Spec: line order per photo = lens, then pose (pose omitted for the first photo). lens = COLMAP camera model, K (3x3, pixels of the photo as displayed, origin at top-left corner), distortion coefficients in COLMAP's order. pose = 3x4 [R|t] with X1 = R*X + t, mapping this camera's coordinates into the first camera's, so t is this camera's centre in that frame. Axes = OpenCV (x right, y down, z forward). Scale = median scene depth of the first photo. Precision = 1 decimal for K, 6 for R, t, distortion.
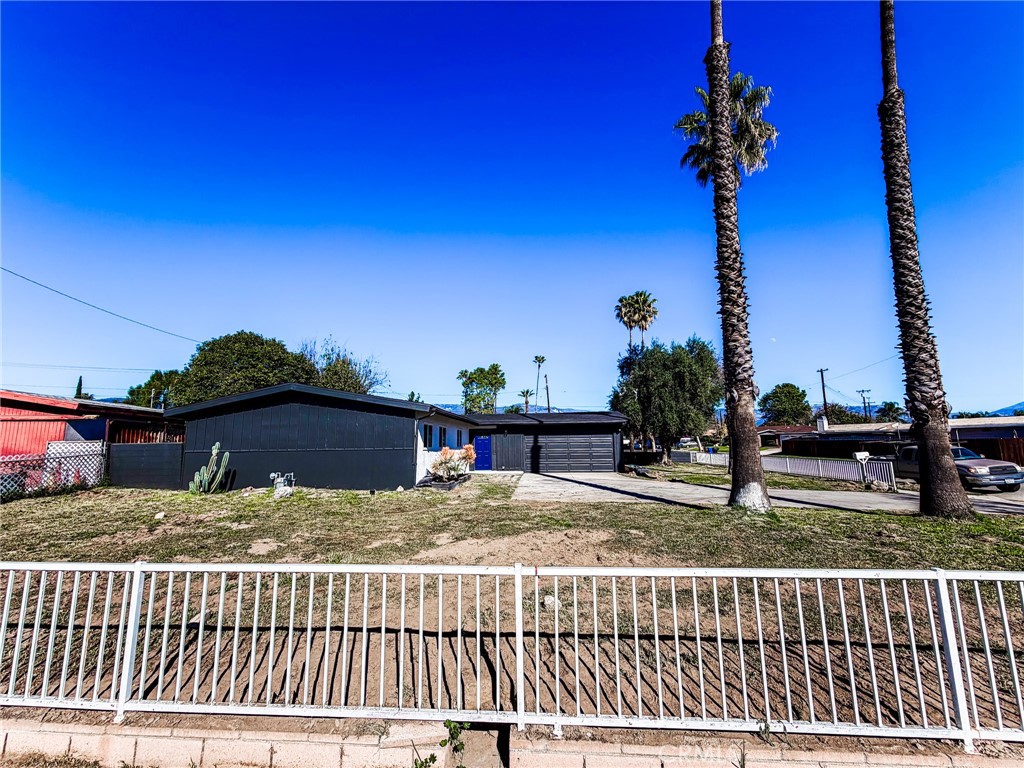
lens RADIAL K [[412.7, 0, 516.7], [0, 412.7, 394.8], [0, 0, 1]] dist [-0.002743, 0.000019]
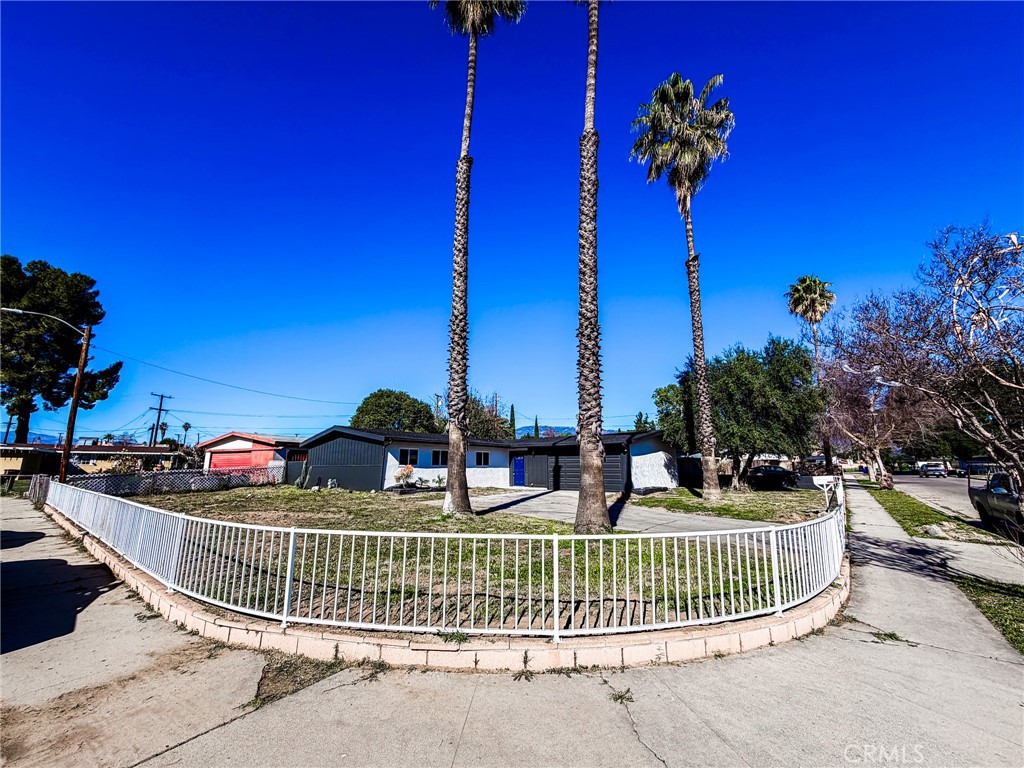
lens RADIAL K [[428.2, 0, 511.0], [0, 428.2, 389.1], [0, 0, 1]] dist [0.003393, -0.000669]
pose [[0.806641, -0.096421, -0.583124, 1.054377], [0.060945, 0.994914, -0.080205, 0.005392], [0.587891, 0.029158, 0.808415, -0.011751]]
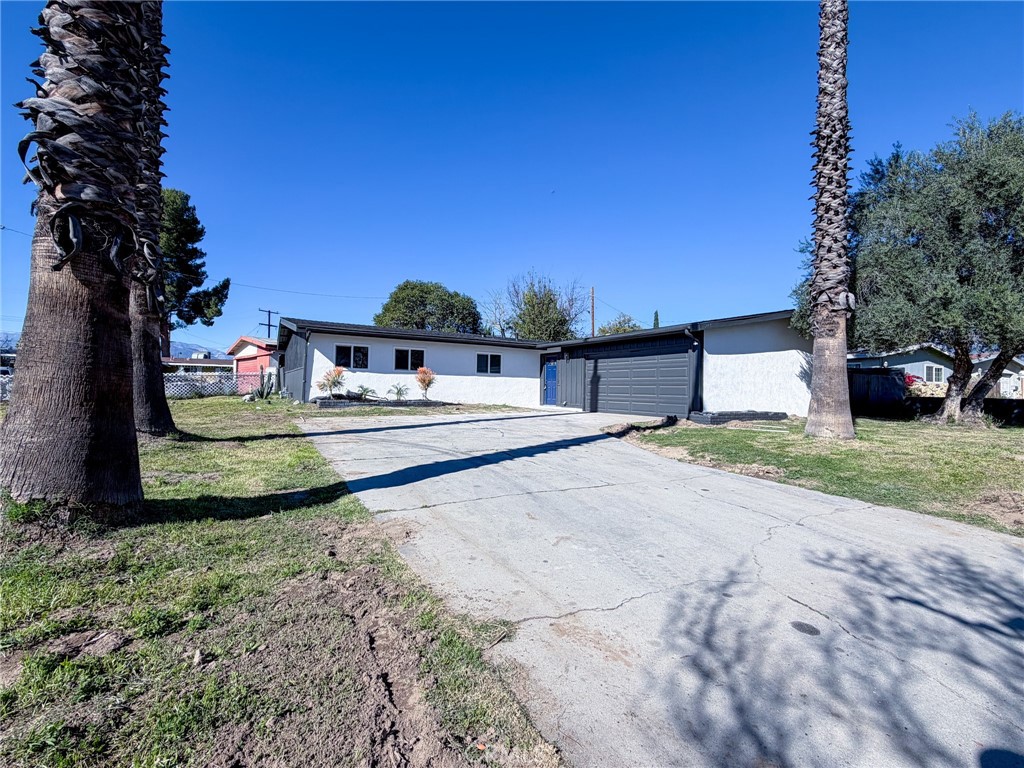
lens RADIAL K [[471.2, 0, 501.4], [0, 471.2, 391.8], [0, 0, 1]] dist [0.003724, -0.001964]
pose [[0.540791, 0.024373, -0.840804, 1.041758], [0.076864, 0.993966, 0.078251, 0.131339], [0.837638, -0.106945, 0.535655, 0.730904]]
